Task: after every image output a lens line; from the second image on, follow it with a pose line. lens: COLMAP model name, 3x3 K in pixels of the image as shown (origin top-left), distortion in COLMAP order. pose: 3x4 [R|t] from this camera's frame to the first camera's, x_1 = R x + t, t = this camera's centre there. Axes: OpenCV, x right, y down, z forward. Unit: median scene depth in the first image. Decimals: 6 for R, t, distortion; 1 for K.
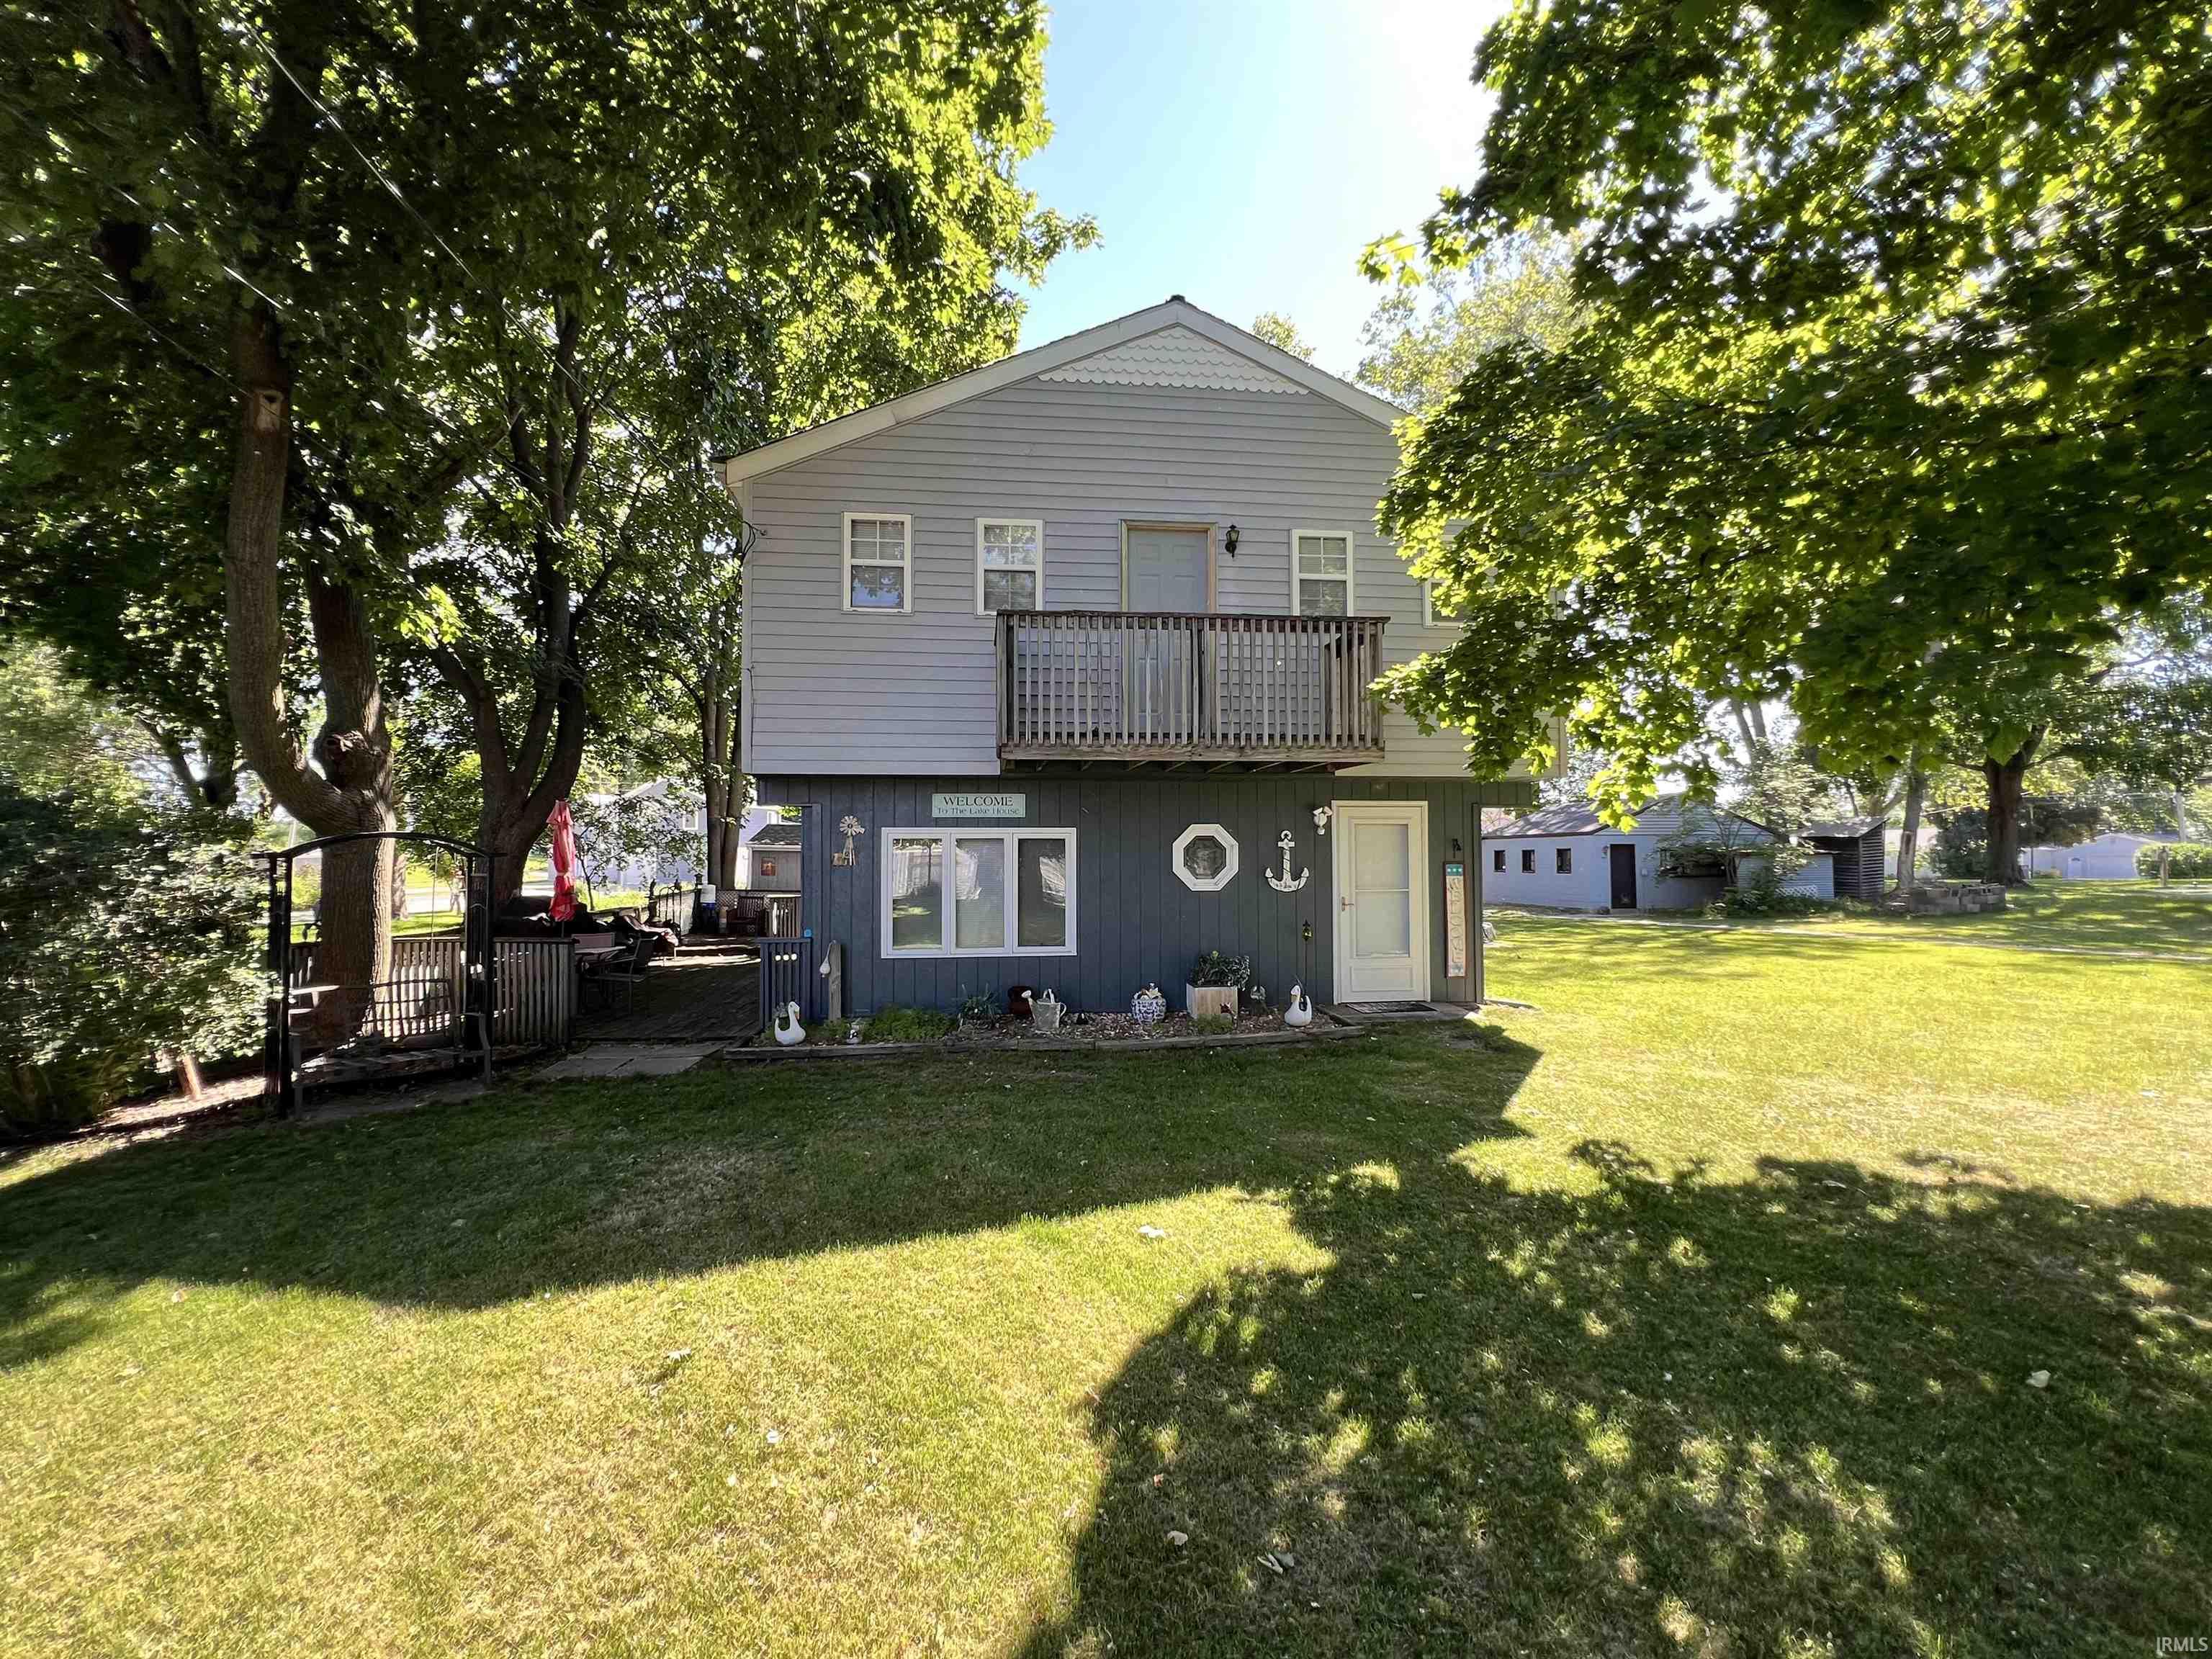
lens RADIAL K [[973.9, 0, 1098.2], [0, 973.9, 831.6], [0, 0, 1]] dist [-0.002338, -0.000026]
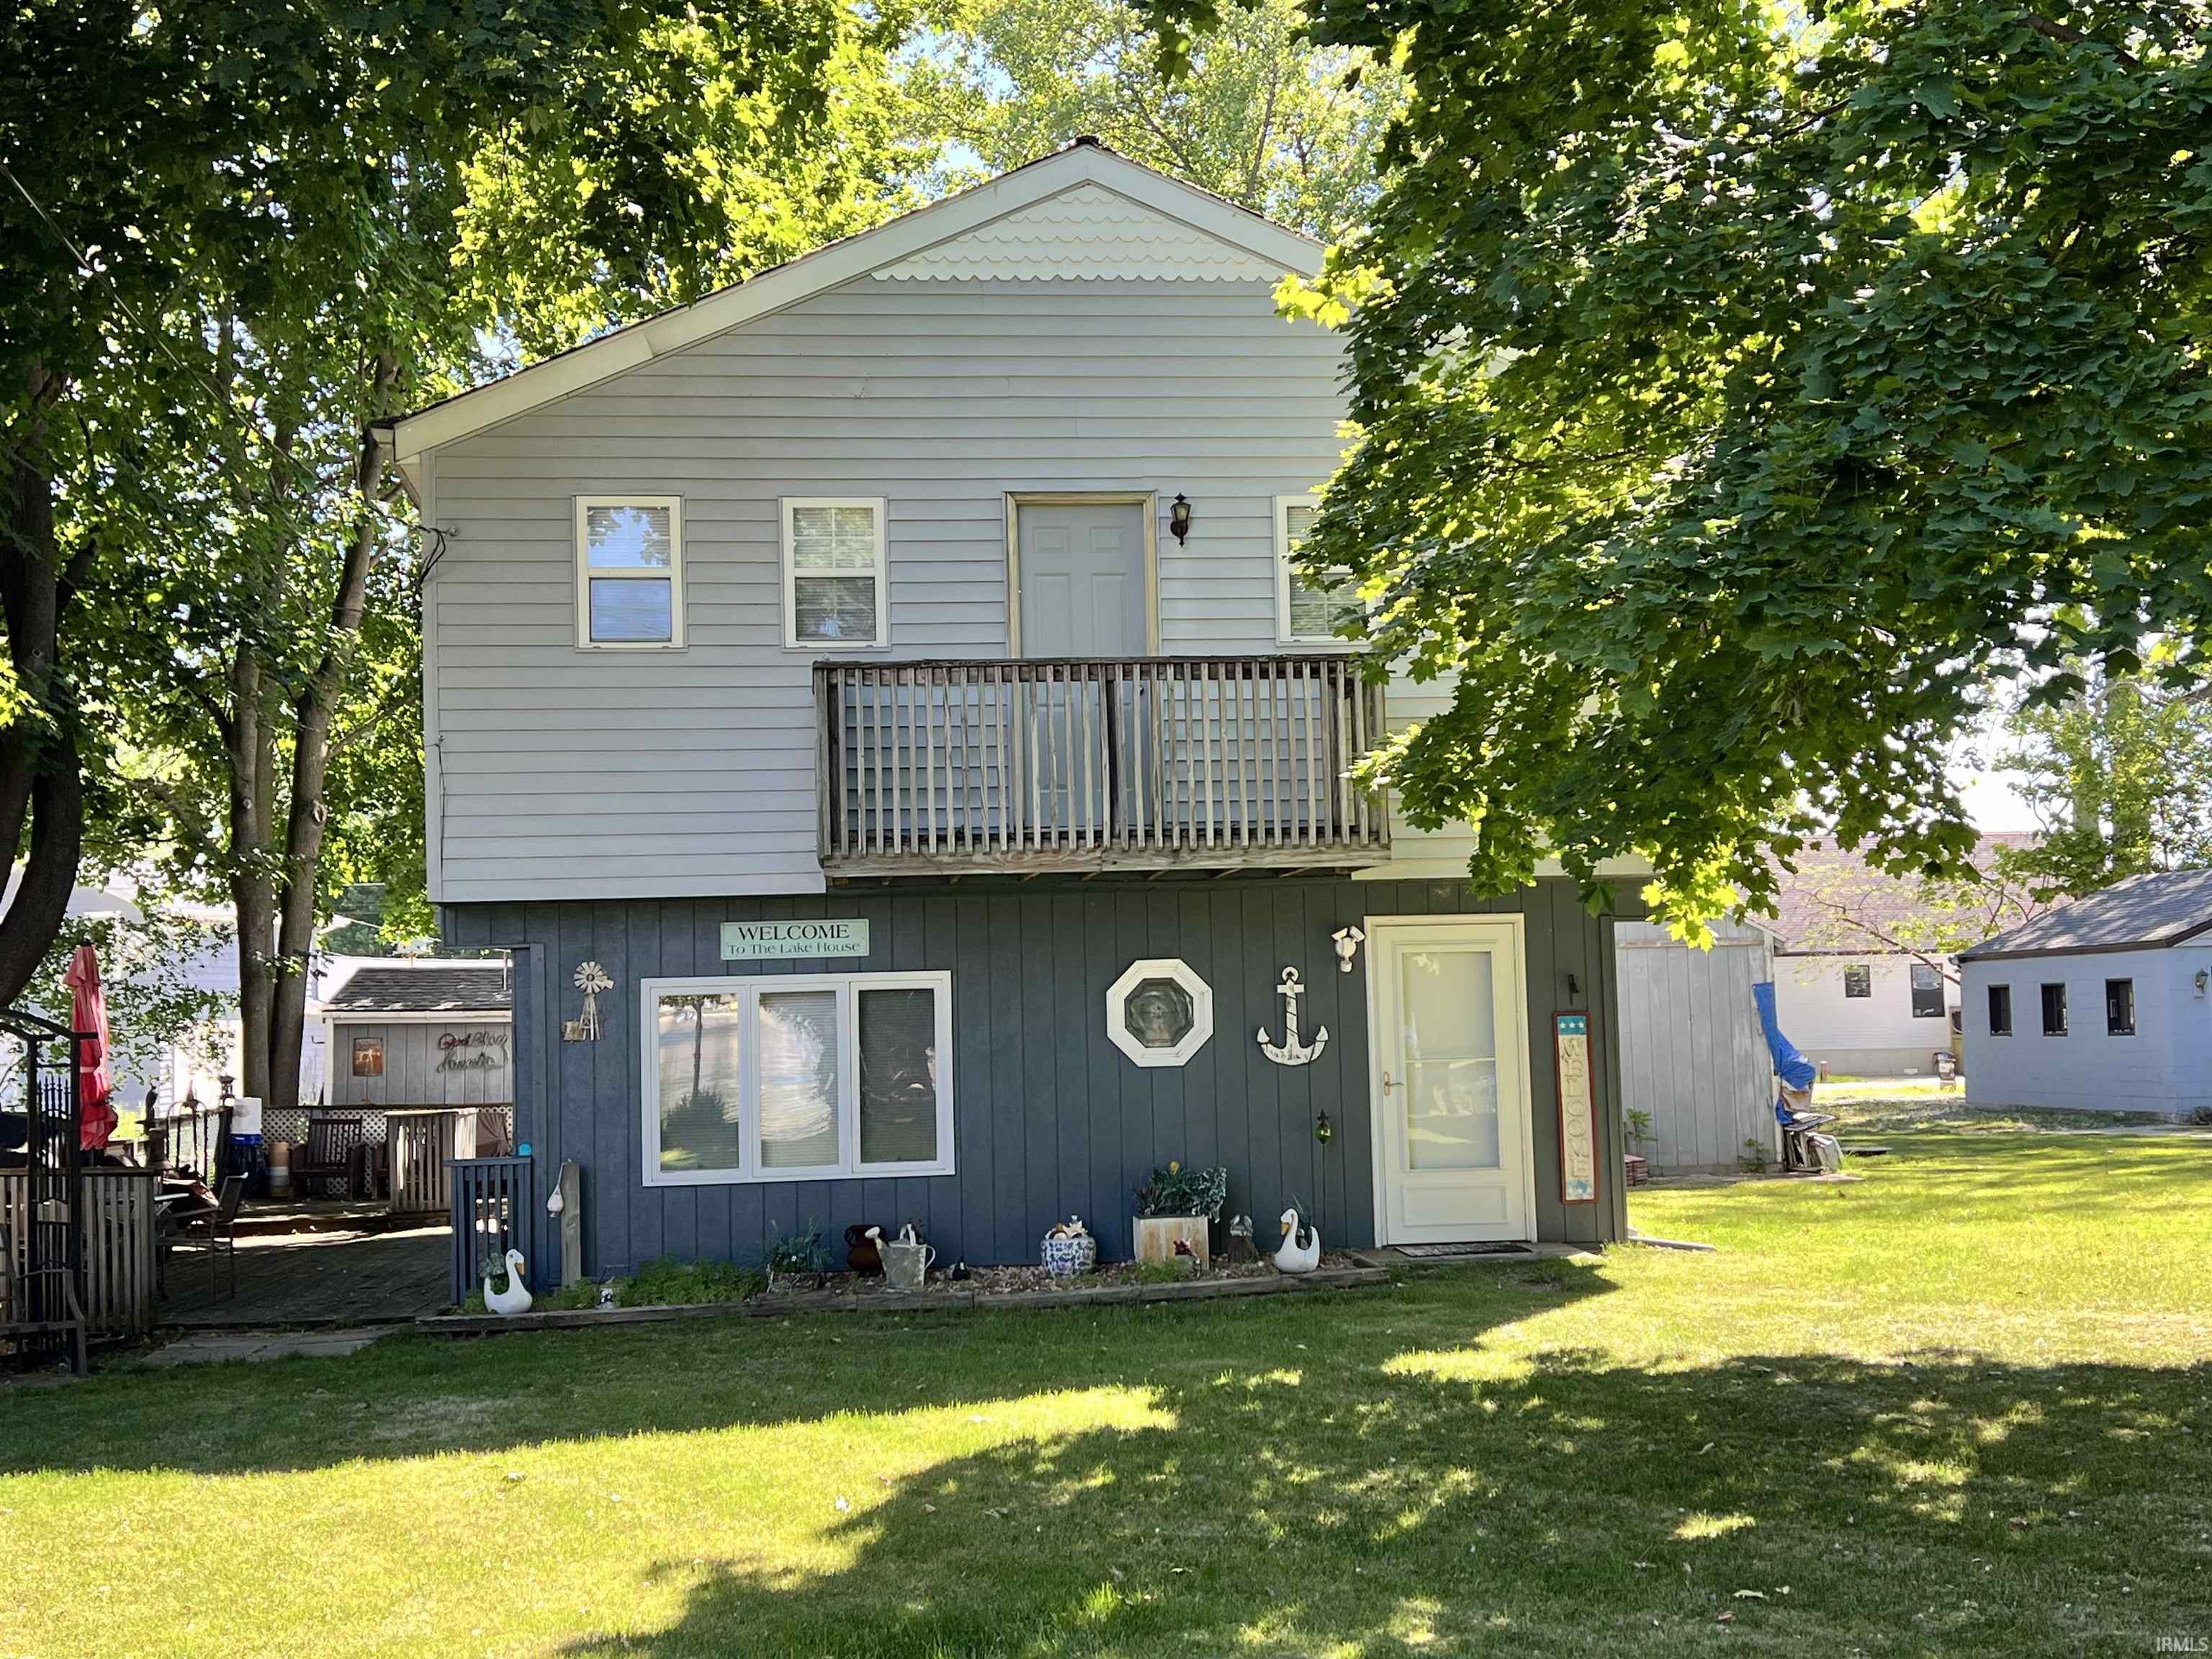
lens RADIAL K [[2609.0, 0, 1118.7], [0, 2609.0, 840.6], [0, 0, 1]] dist [0.129833, 0.000000]
pose [[0.999674, -0.024462, -0.007380, 0.105294], [0.024115, 0.998745, -0.043903, -0.011710], [0.008445, 0.043710, 0.999009, -0.720116]]
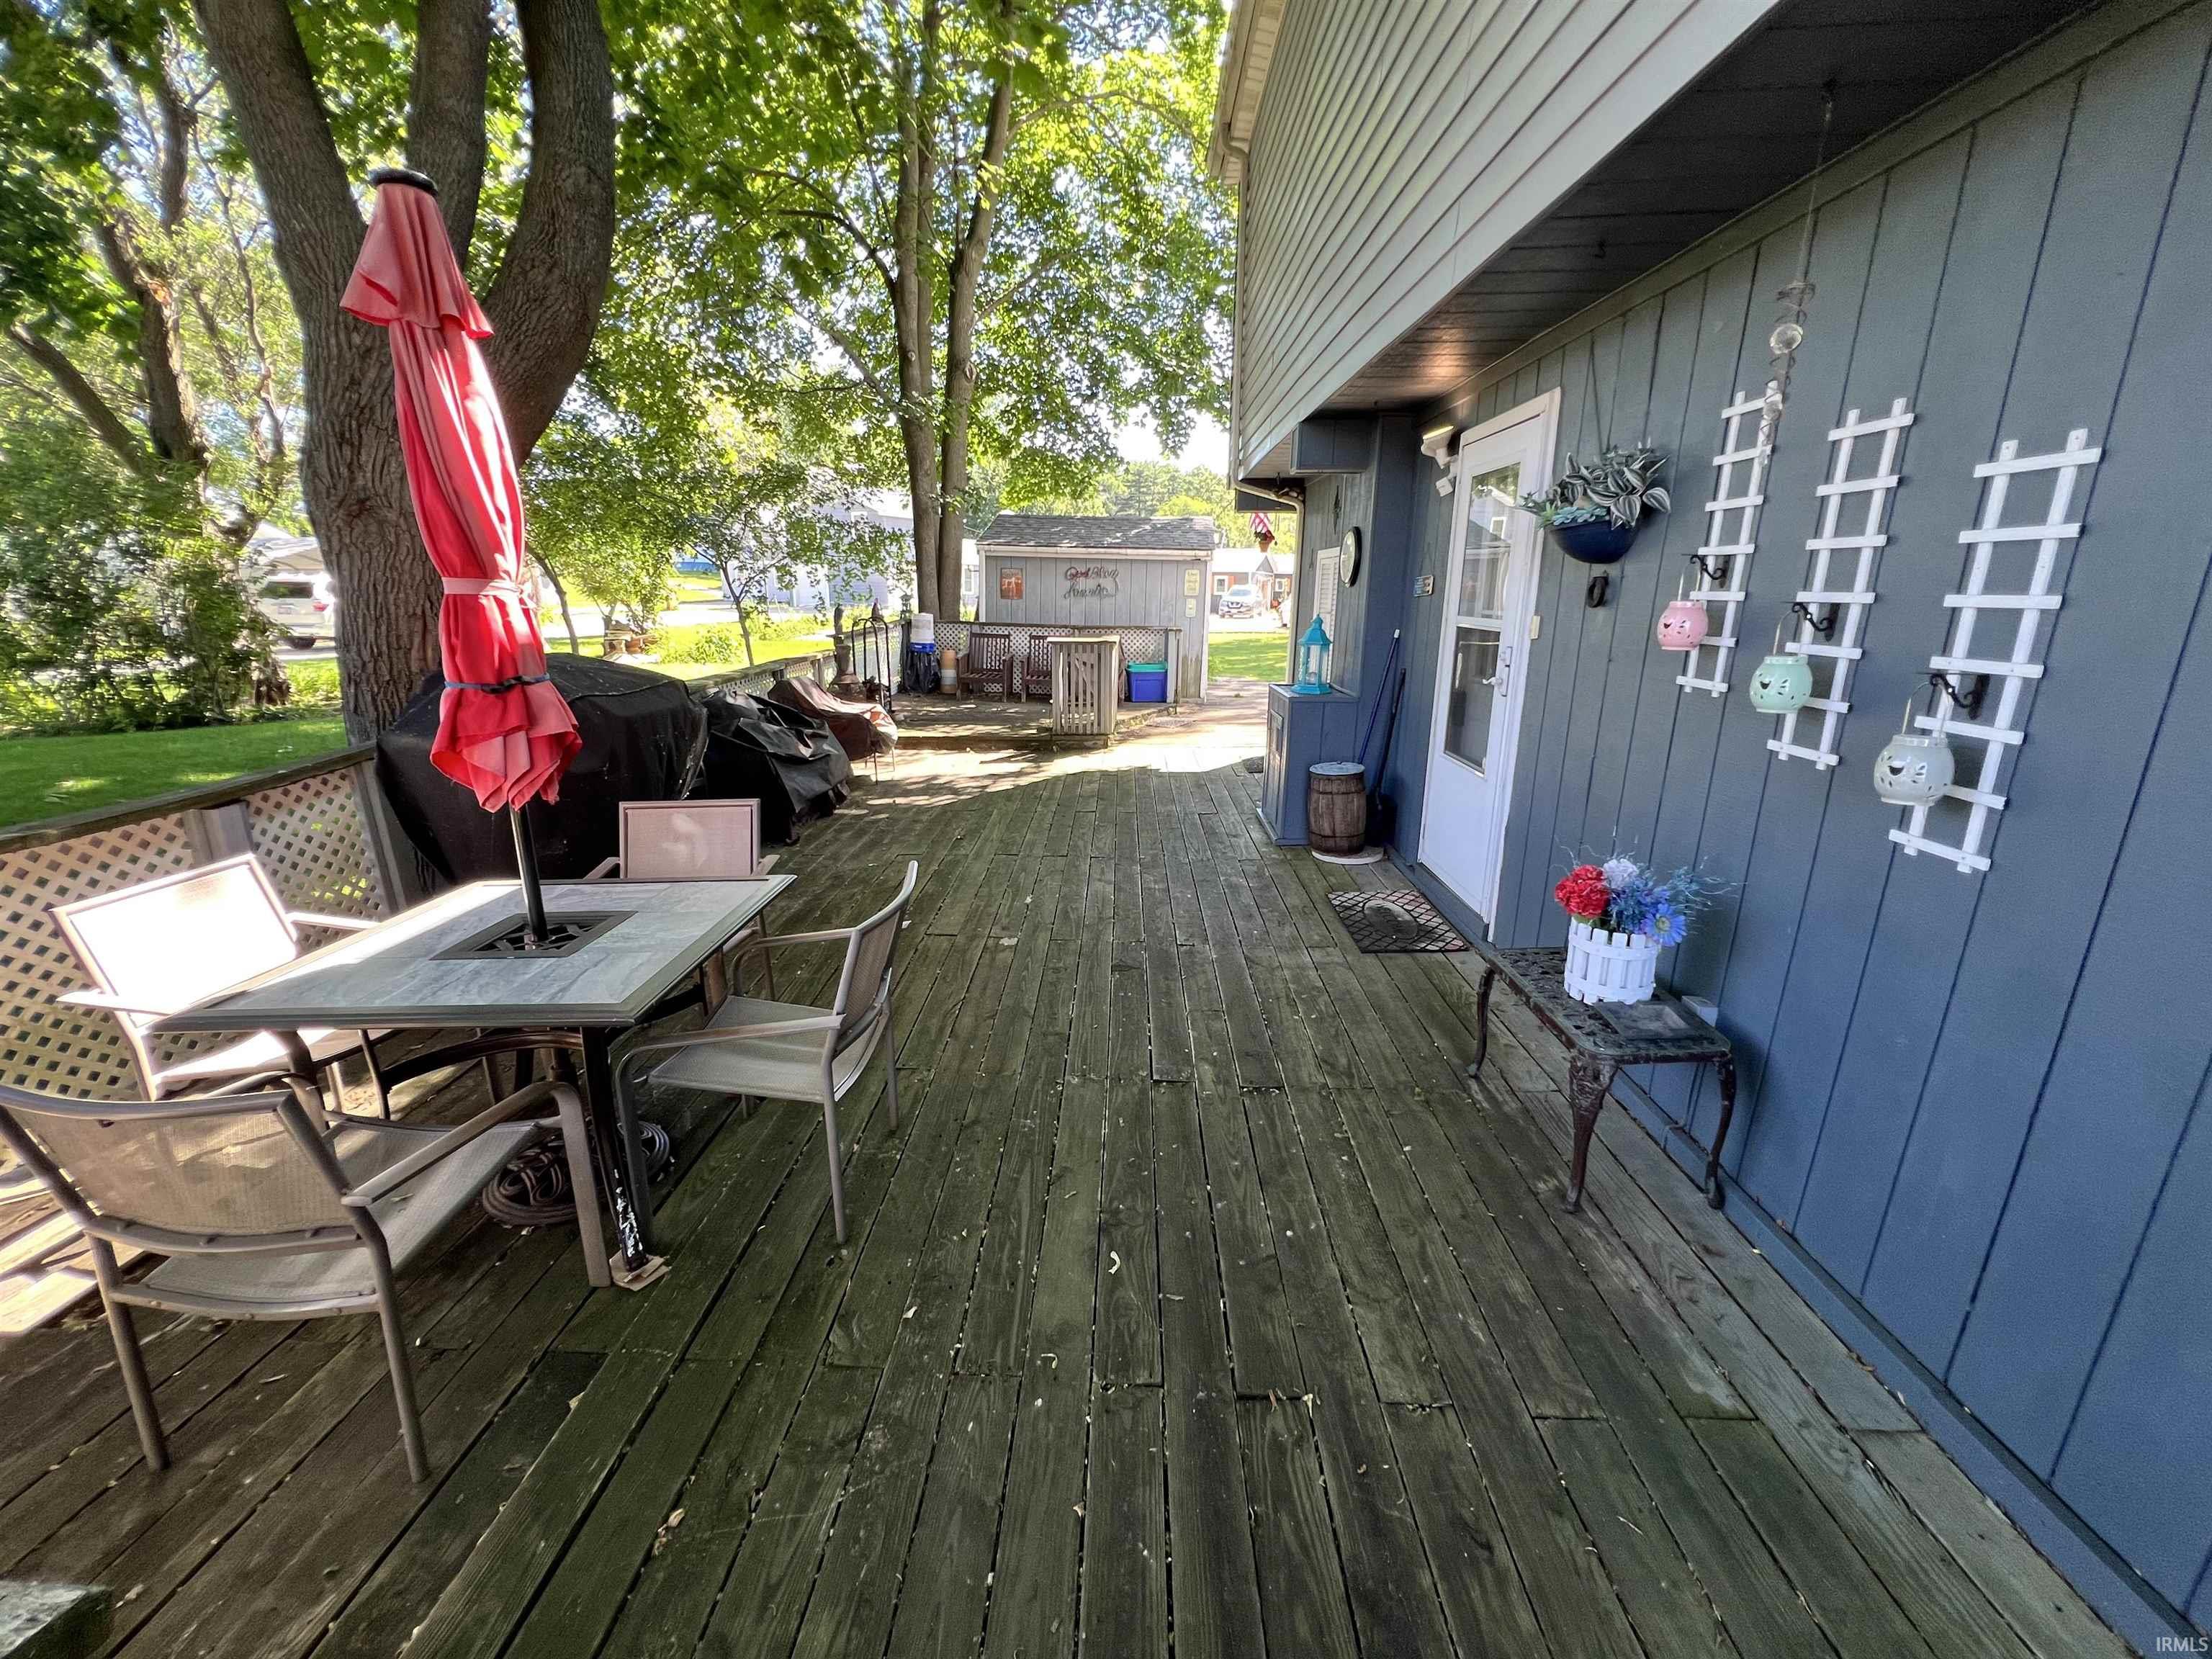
lens RADIAL K [[904.8, 0, 1107.1], [0, 904.8, 832.2], [0, 0, 1]] dist [-0.004414, 0.000571]
pose [[0.990840, 0.044197, -0.127605, -0.458204], [-0.004973, 0.956228, 0.292579, 0.042620], [0.134951, -0.289264, 0.947689, 0.968501]]
